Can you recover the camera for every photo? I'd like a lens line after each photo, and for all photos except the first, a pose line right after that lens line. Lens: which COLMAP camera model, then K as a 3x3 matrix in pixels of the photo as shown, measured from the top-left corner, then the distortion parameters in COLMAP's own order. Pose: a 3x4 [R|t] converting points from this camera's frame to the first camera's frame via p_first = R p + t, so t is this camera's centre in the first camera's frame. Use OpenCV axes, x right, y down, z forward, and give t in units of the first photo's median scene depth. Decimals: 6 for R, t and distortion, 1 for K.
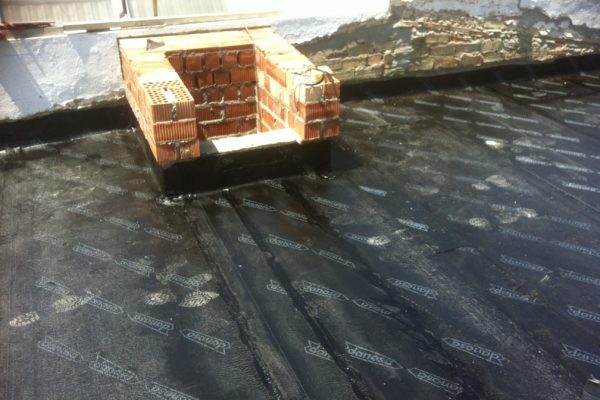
lens RADIAL K [[570.1, 0, 300.0], [0, 570.1, 200.0], [0, 0, 1]] dist [0.001692, 0.000416]
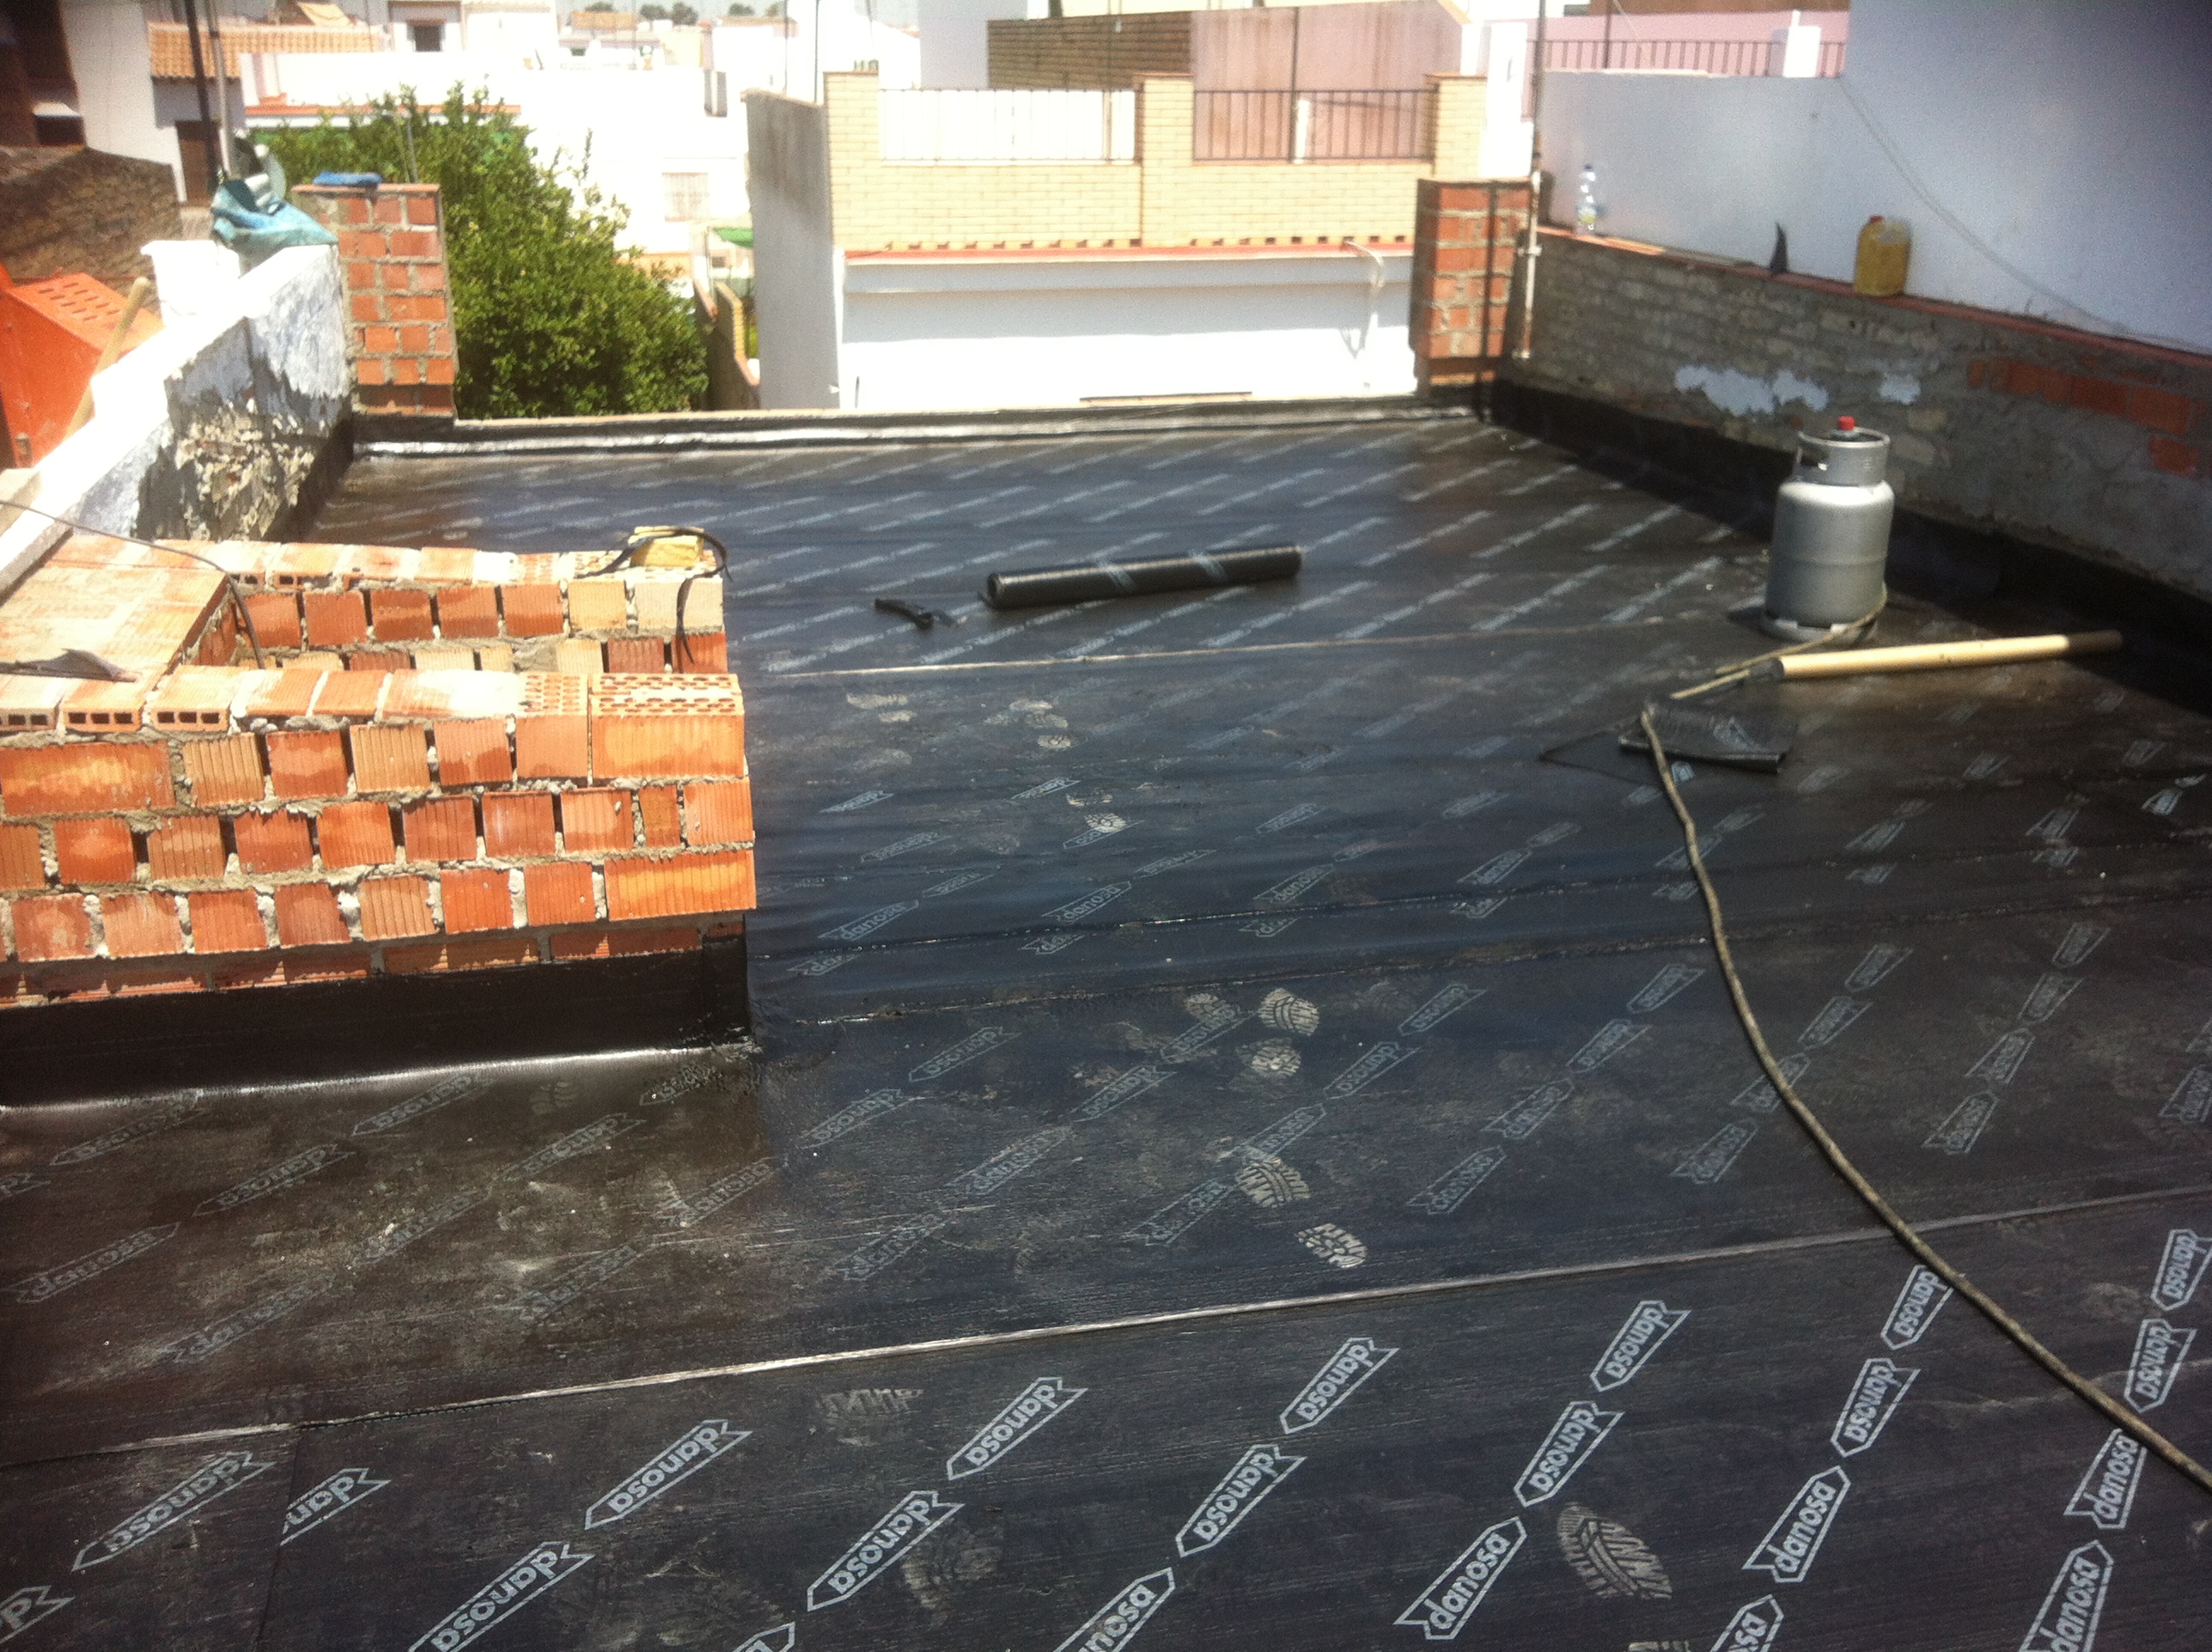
lens RADIAL K [[2063.4, 0, 1106.0], [0, 2063.4, 826.0], [0, 0, 1]] dist [0.047423, -0.117589]
pose [[0.157177, -0.349034, 0.923835, -1.152495], [0.454785, 0.855949, 0.246011, -0.273754], [-0.876622, 0.381479, 0.293271, 0.488580]]
